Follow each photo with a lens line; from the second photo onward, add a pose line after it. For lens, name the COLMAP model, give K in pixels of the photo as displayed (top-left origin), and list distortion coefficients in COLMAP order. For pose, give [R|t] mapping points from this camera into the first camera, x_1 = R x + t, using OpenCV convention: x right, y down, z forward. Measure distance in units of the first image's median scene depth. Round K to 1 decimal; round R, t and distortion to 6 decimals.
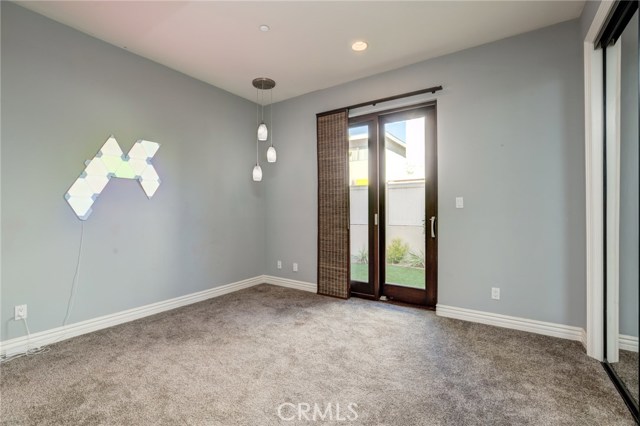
lens RADIAL K [[302.7, 0, 315.6], [0, 302.7, 212.6], [0, 0, 1]] dist [-0.003394, 0.000522]
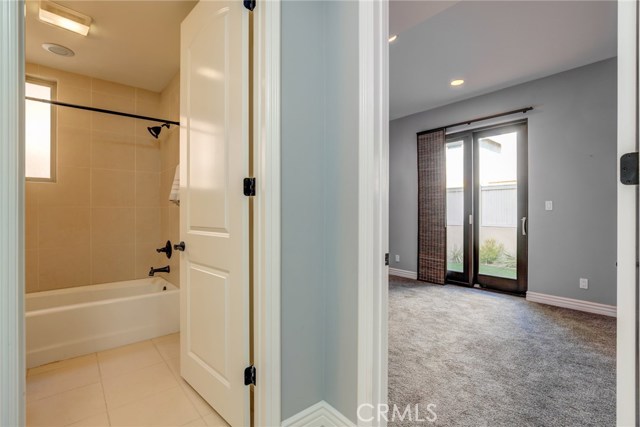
lens RADIAL K [[302.7, 0, 315.6], [0, 302.7, 213.1], [0, 0, 1]] dist [-0.003394, 0.000522]
pose [[0.965059, 0.003674, -0.262006, -0.076021], [-0.004167, 0.999990, -0.001324, 0.001368], [0.261999, 0.002369, 0.965065, -0.305869]]
